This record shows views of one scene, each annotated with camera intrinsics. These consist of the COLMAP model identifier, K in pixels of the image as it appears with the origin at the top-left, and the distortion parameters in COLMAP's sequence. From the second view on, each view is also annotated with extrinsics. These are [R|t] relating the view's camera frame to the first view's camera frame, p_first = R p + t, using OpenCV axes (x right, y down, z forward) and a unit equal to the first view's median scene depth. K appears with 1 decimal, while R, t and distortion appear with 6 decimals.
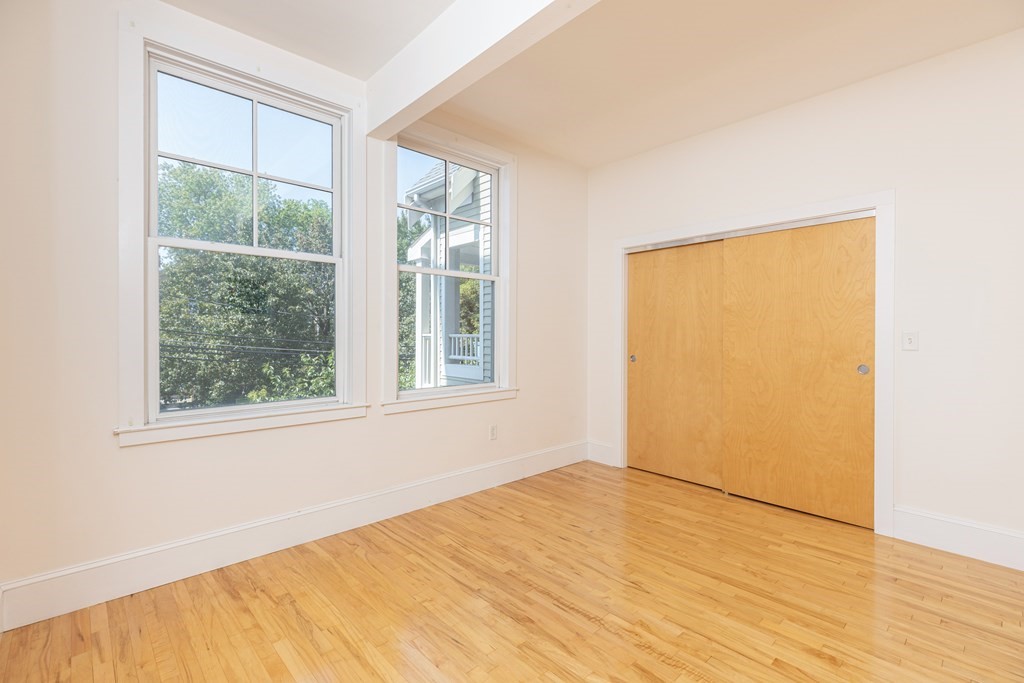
lens RADIAL K [[465.0, 0, 507.3], [0, 465.0, 337.1], [0, 0, 1]] dist [0.012721, -0.000110]
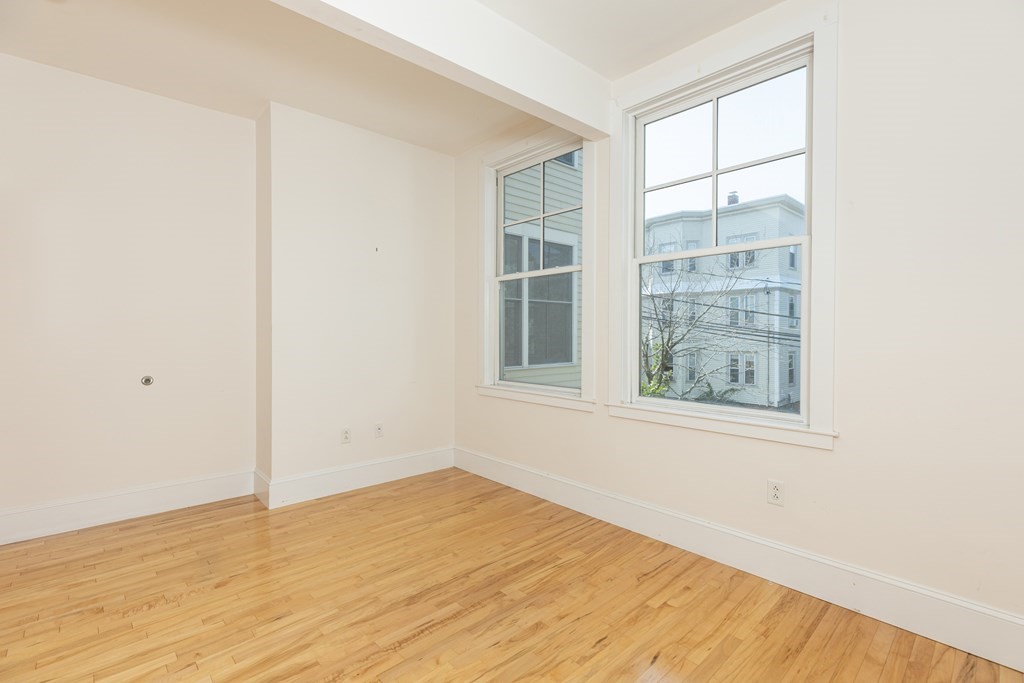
lens RADIAL K [[465.0, 0, 507.3], [0, 465.0, 337.1], [0, 0, 1]] dist [0.012721, -0.000110]
pose [[-0.004391, 0.007275, -0.999964, 0.856285], [-0.003713, 0.999967, 0.007291, -0.004405], [0.999983, 0.003745, -0.004364, 0.951290]]
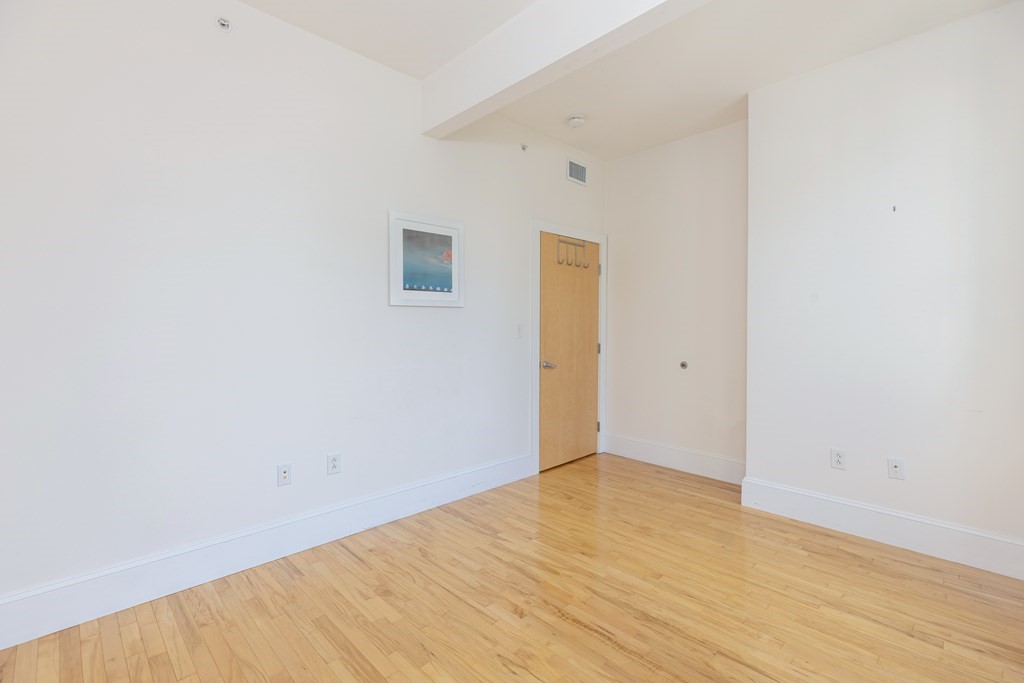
lens RADIAL K [[465.0, 0, 507.3], [0, 465.0, 337.1], [0, 0, 1]] dist [0.012721, -0.000110]
pose [[-0.999782, -0.000390, -0.020898, 0.261546], [-0.000803, 0.999804, 0.019780, -0.005411], [0.020886, 0.019792, -0.999586, 1.542758]]
